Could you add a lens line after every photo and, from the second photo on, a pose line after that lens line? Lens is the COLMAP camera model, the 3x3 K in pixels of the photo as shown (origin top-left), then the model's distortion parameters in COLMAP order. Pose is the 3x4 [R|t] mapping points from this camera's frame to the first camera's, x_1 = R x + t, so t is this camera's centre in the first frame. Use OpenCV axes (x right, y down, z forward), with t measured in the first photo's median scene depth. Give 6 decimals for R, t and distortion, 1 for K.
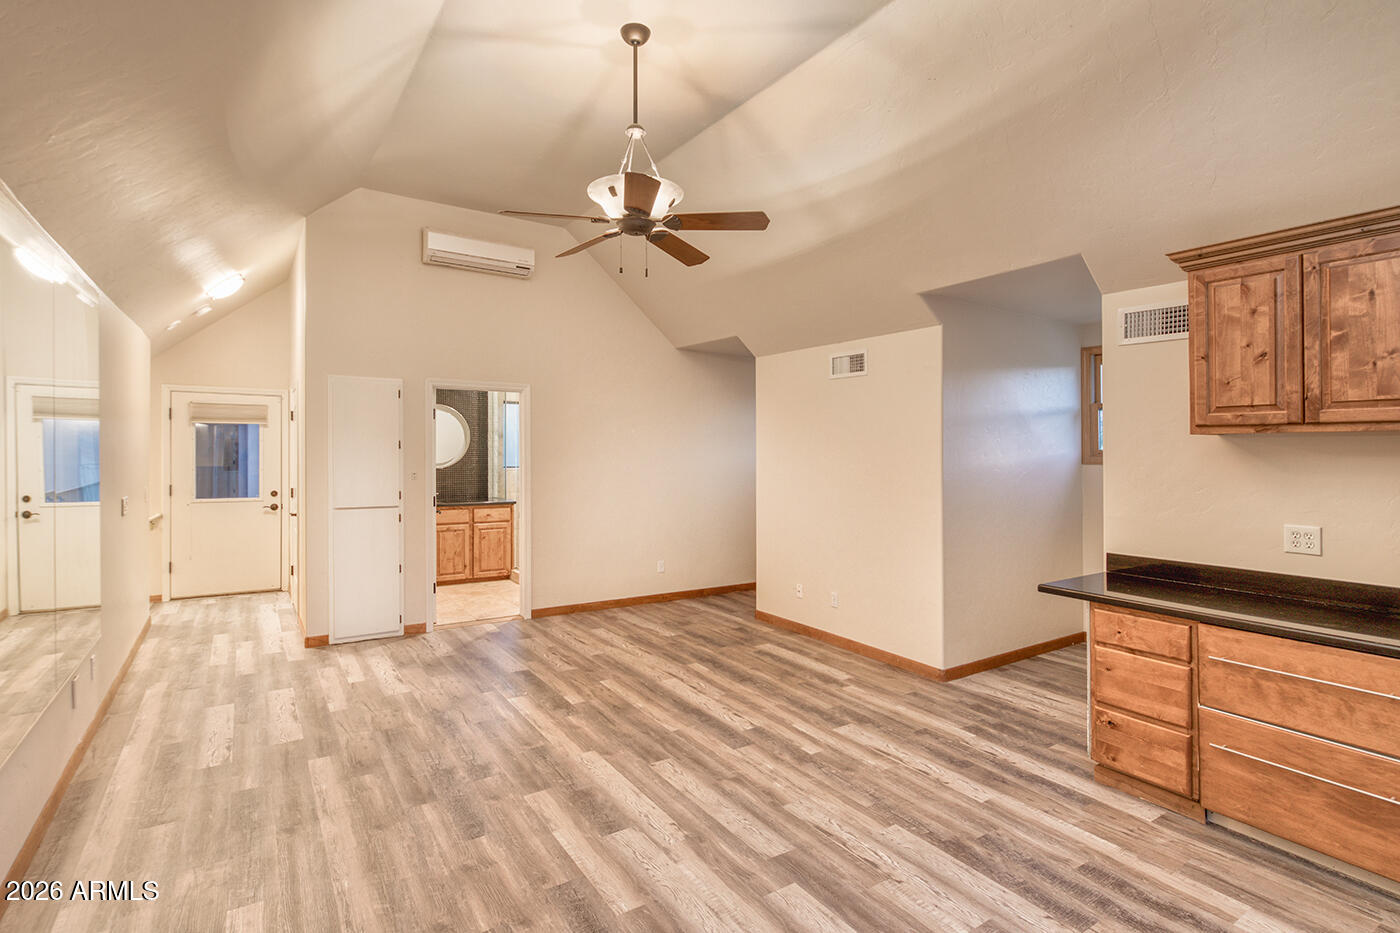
lens RADIAL K [[689.9, 0, 702.3], [0, 689.9, 459.6], [0, 0, 1]] dist [0.004504, -0.000163]
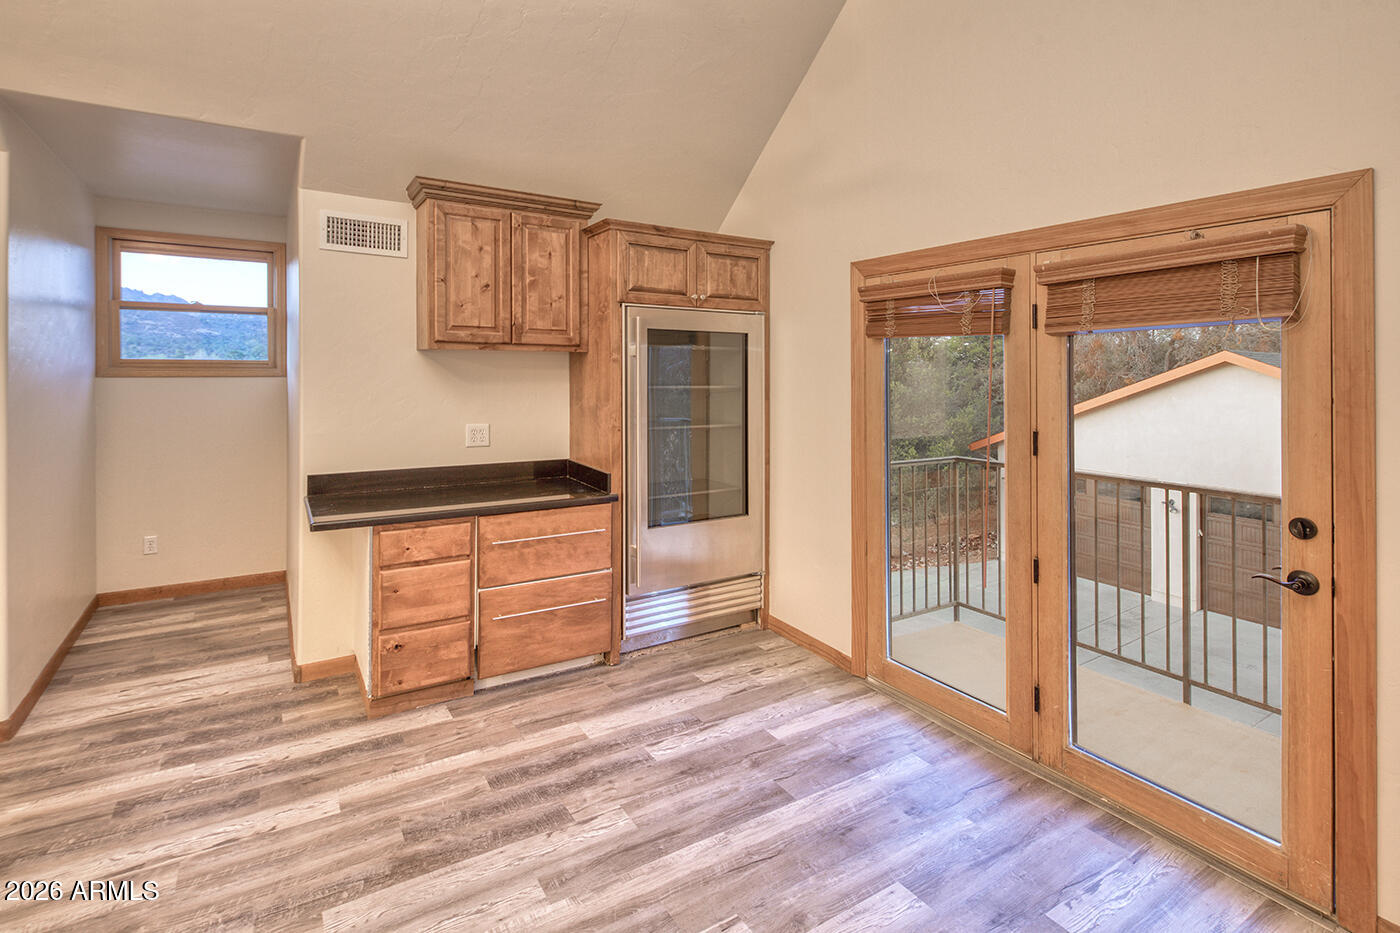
lens RADIAL K [[683.8, 0, 696.6], [0, 683.8, 363.0], [0, 0, 1]] dist [0.000337, -0.001116]
pose [[0.022956, 0.005510, 0.999721, -0.339043], [0.001502, 0.999983, -0.005545, -0.007625], [-0.999735, 0.001629, 0.022947, 0.538209]]
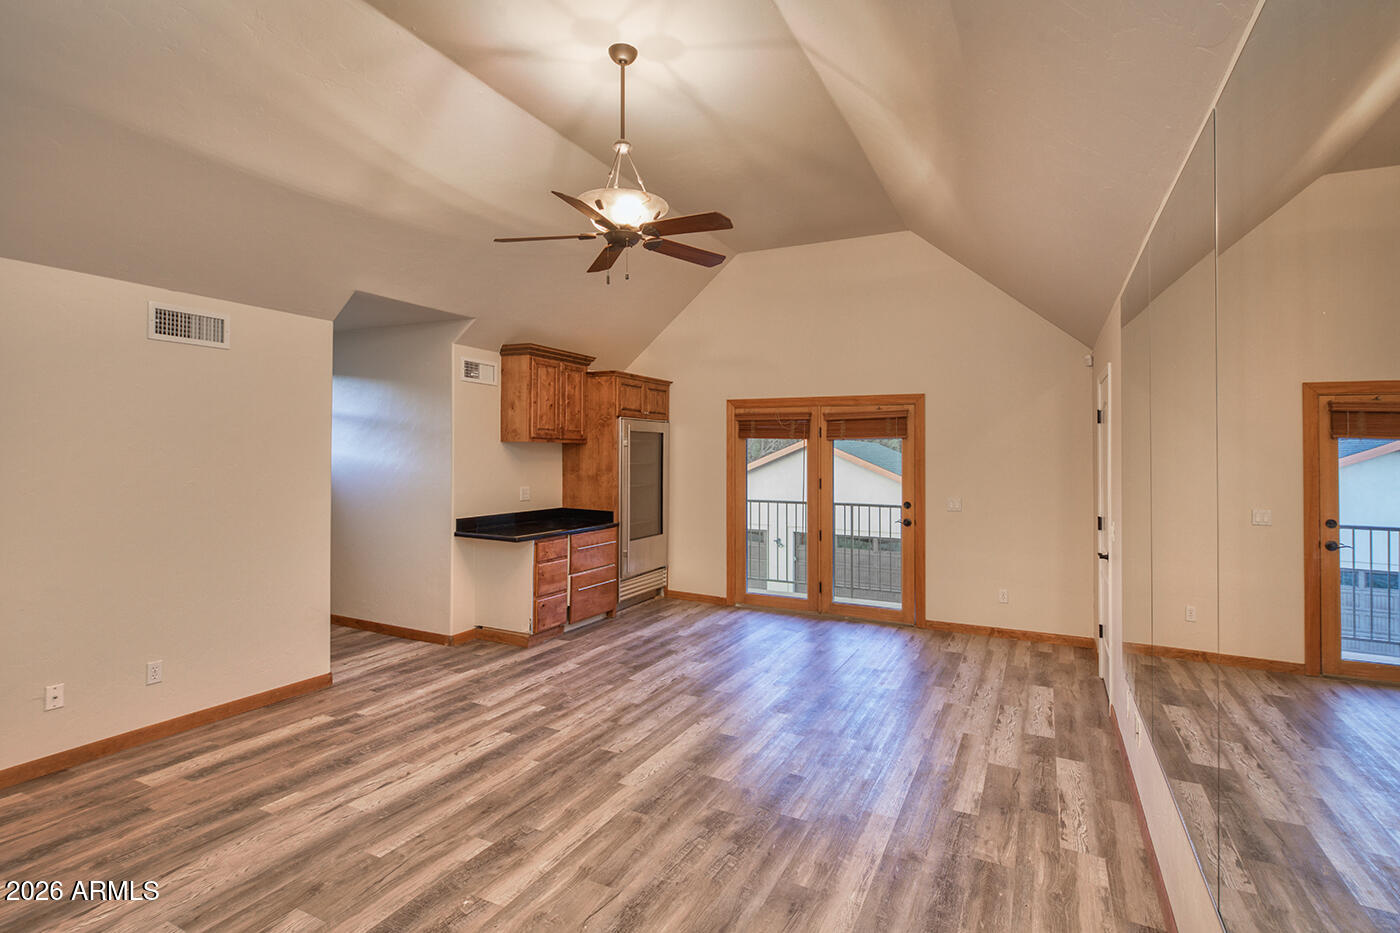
lens RADIAL K [[685.4, 0, 700.0], [0, 685.4, 433.8], [0, 0, 1]] dist [-0.000104, -0.000397]
pose [[-0.501675, 0.011456, 0.864980, -1.082651], [-0.003297, 0.999880, -0.015155, -0.031254], [-0.865050, -0.010455, -0.501577, 1.472593]]
